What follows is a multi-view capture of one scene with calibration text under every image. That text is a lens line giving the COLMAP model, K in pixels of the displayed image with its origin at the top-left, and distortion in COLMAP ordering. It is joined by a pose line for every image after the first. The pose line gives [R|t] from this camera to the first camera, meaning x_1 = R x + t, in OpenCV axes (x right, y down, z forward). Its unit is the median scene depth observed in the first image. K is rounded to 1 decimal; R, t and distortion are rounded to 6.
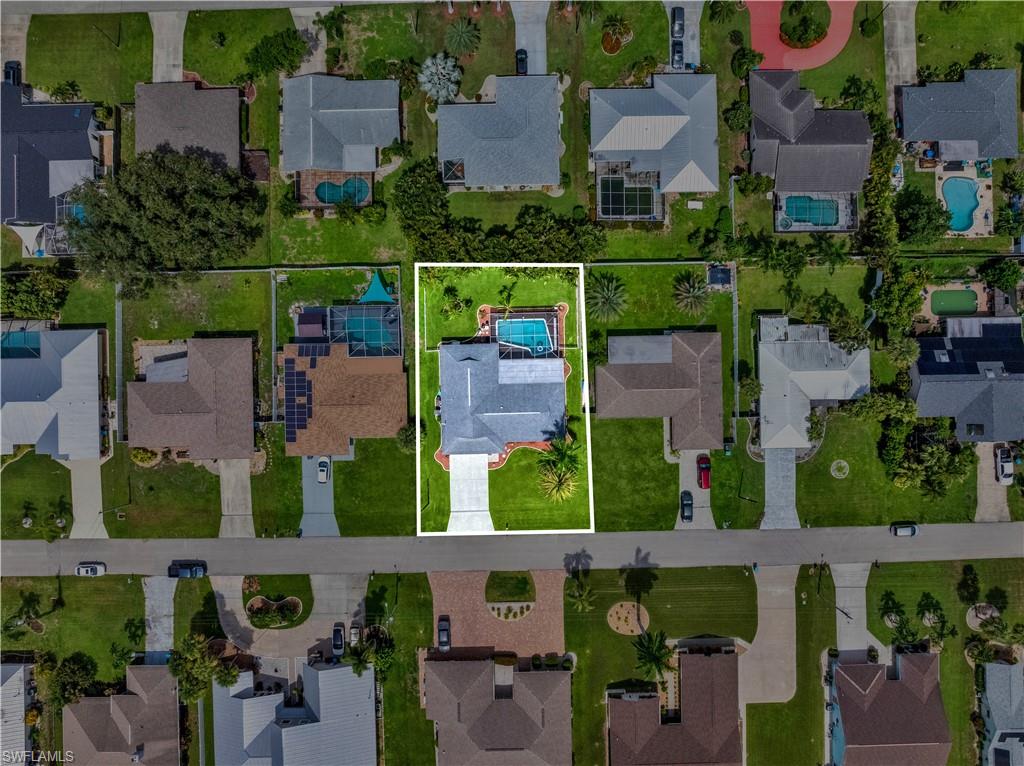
lens RADIAL K [[714.7, 0, 514.4], [0, 714.7, 382.1], [0, 0, 1]] dist [-0.041649, -0.001784]
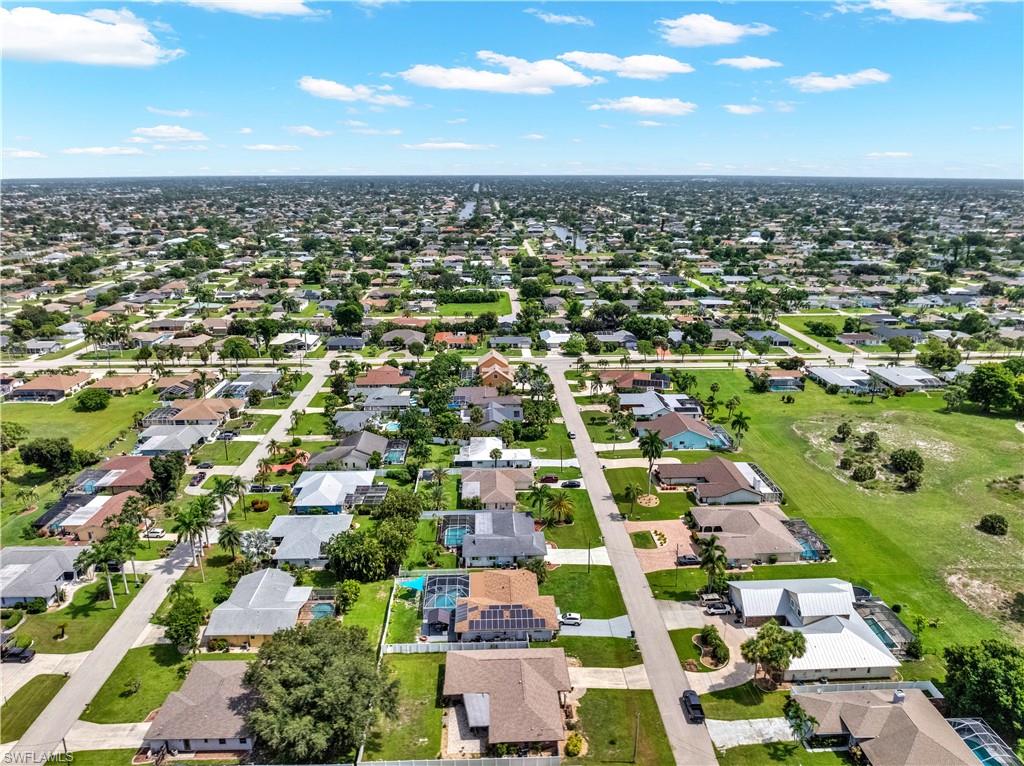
lens RADIAL K [[714.7, 0, 514.4], [0, 714.7, 382.1], [0, 0, 1]] dist [-0.041649, -0.001784]
pose [[-0.023281, -0.283230, 0.958769, -1.217697], [0.999682, 0.002654, 0.025058, 0.008443], [-0.009642, 0.959048, 0.283078, 0.330676]]
